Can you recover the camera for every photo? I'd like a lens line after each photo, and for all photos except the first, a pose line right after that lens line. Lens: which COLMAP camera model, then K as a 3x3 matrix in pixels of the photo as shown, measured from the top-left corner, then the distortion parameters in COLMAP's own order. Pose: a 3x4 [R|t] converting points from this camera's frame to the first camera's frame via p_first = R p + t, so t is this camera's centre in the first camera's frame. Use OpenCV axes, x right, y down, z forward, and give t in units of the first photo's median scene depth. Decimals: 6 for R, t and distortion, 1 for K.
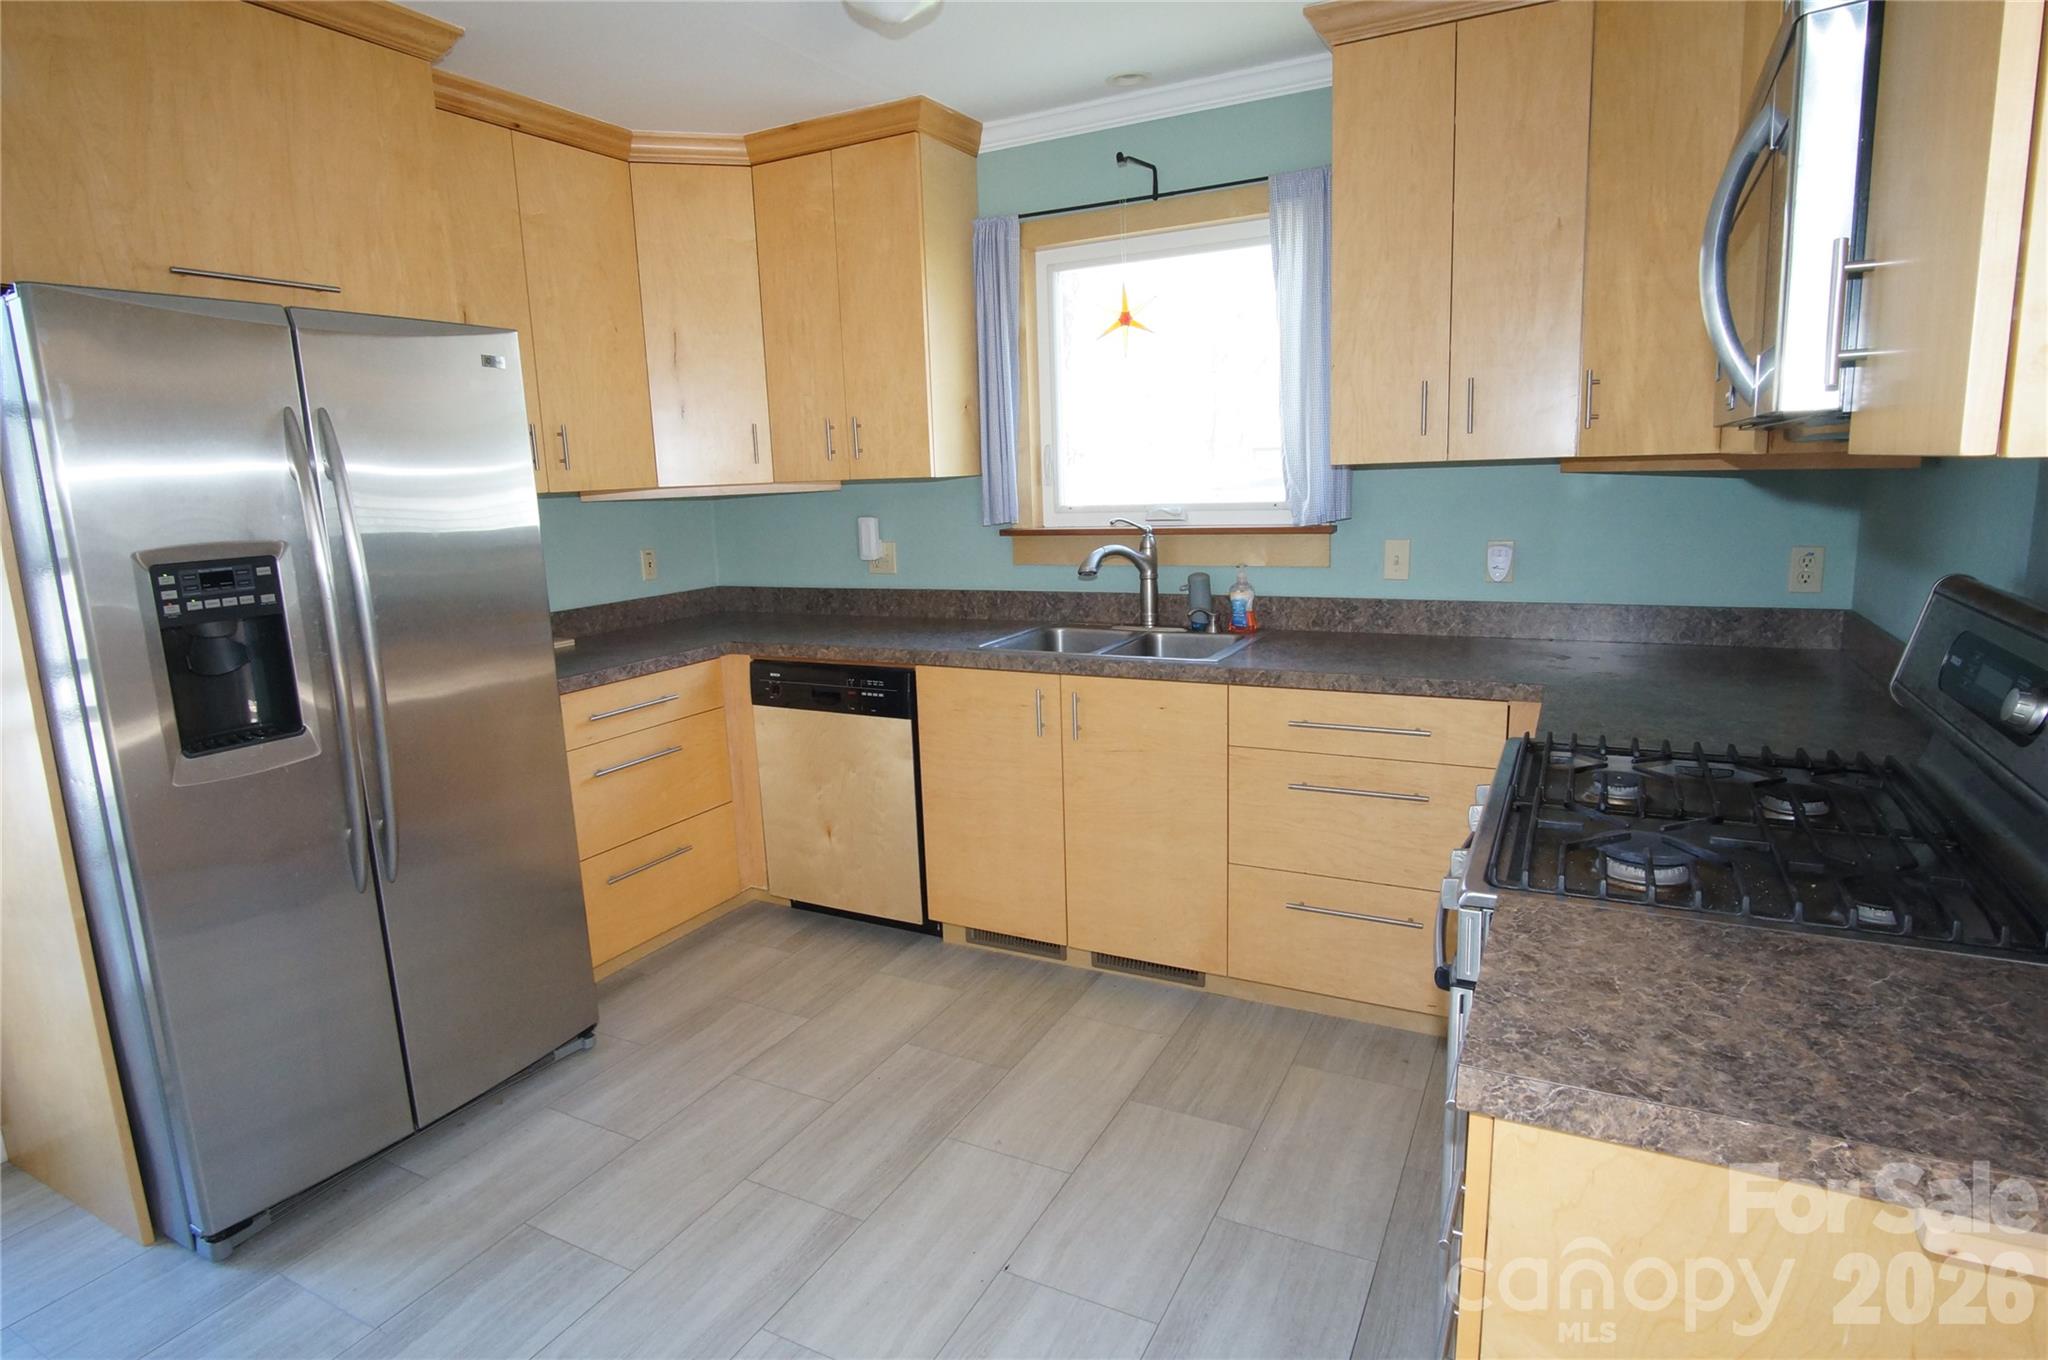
lens RADIAL K [[1087.8, 0, 1030.5], [0, 1087.8, 677.8], [0, 0, 1]] dist [-0.025476, 0.001855]
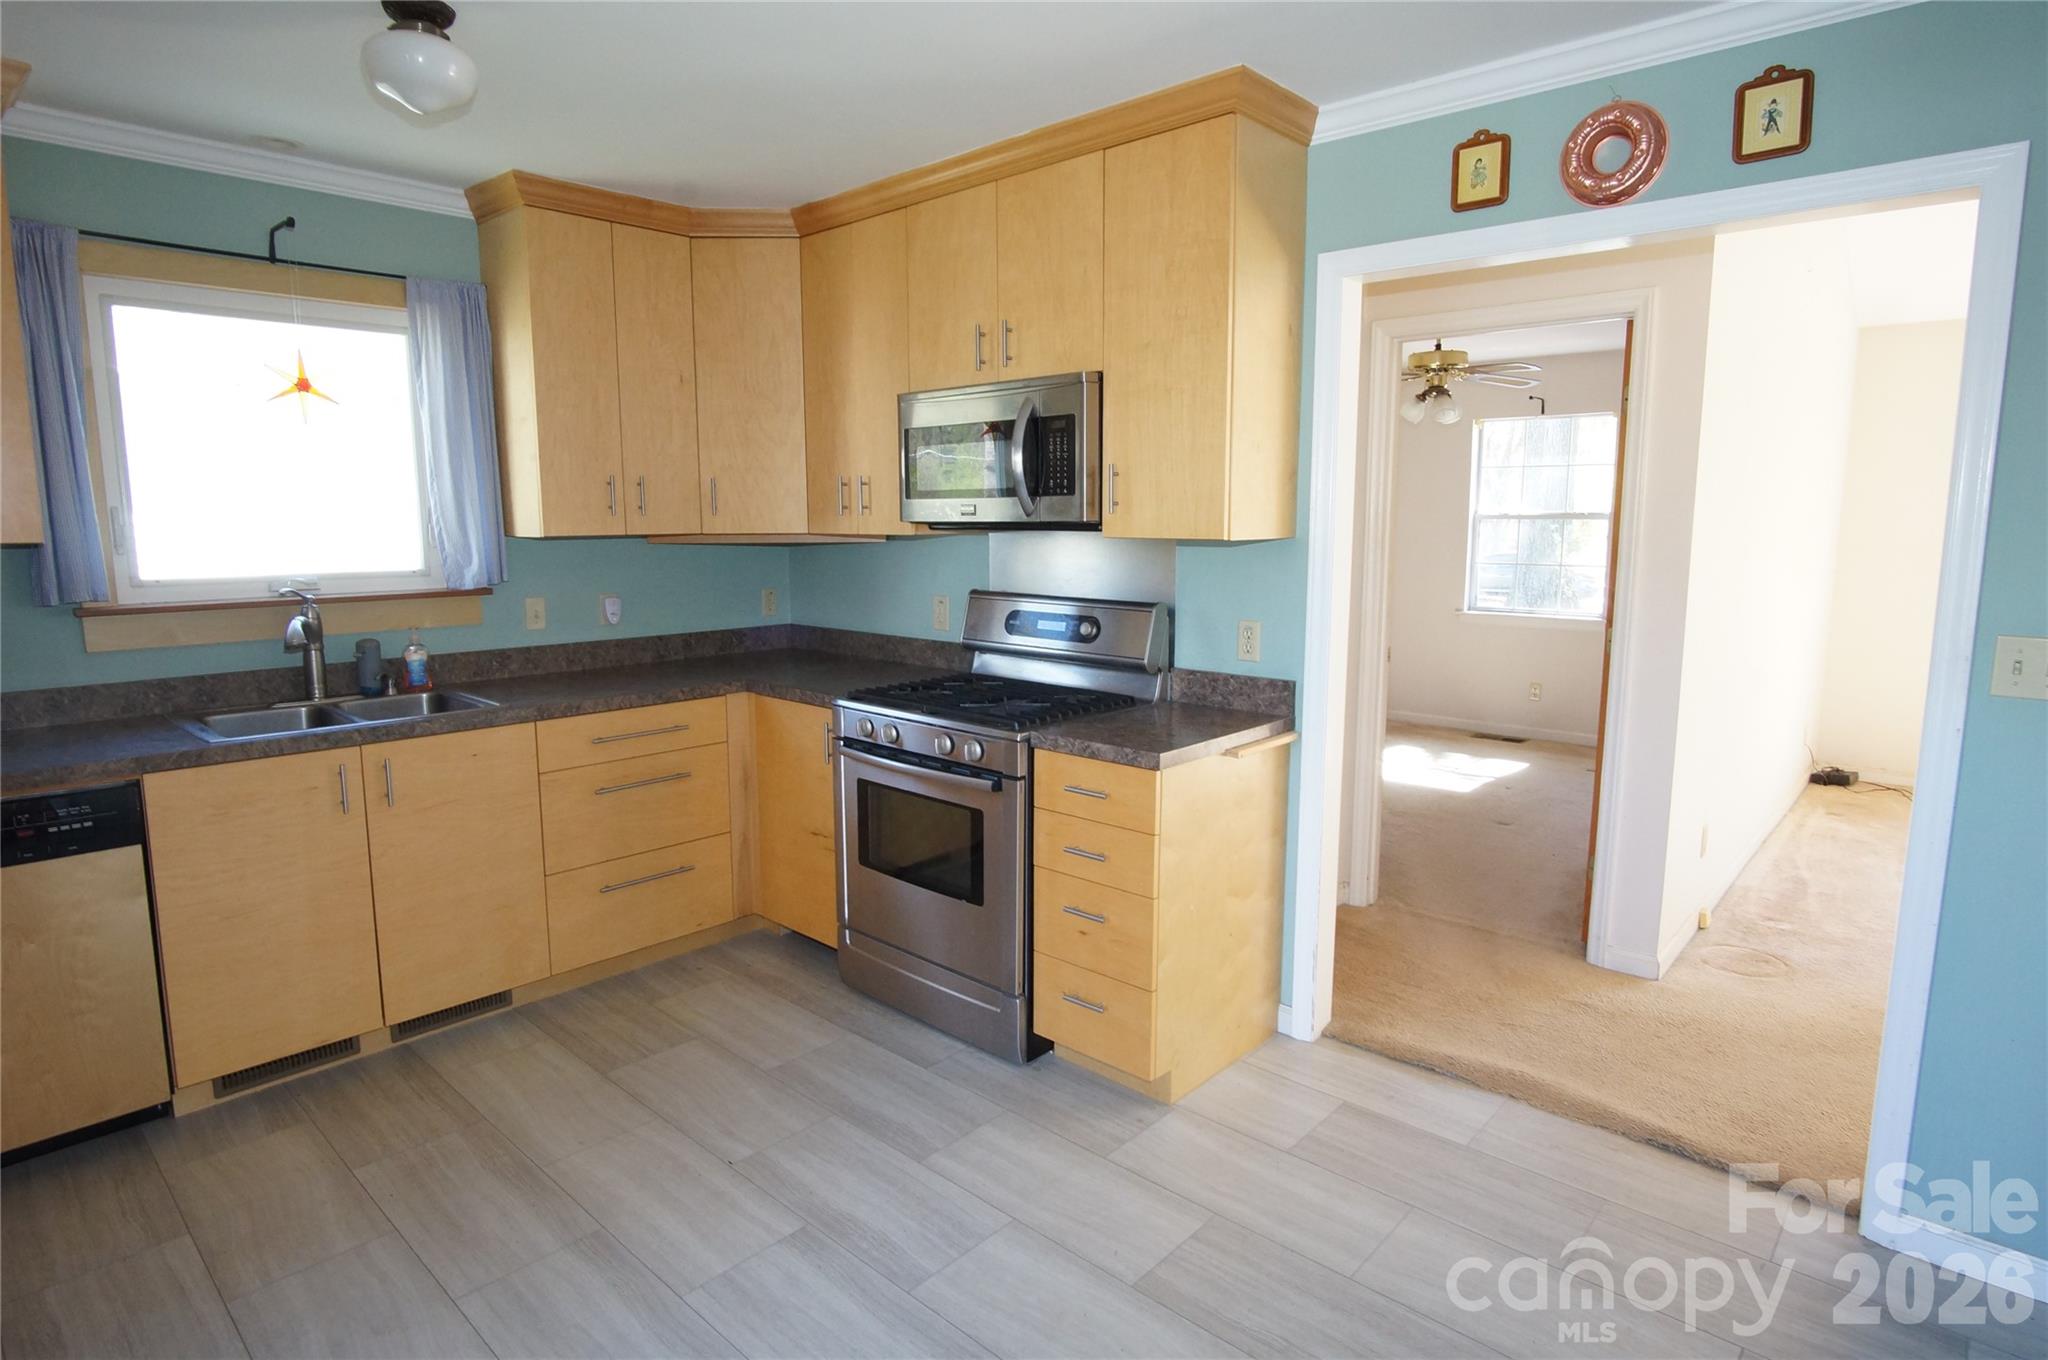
lens RADIAL K [[1087.8, 0, 1020.8], [0, 1087.8, 674.7], [0, 0, 1]] dist [-0.025476, 0.001855]
pose [[0.258925, -0.107097, 0.959942, -0.699507], [0.166089, 0.983968, 0.064978, -0.029036], [-0.951511, 0.142612, 0.272561, 0.155435]]
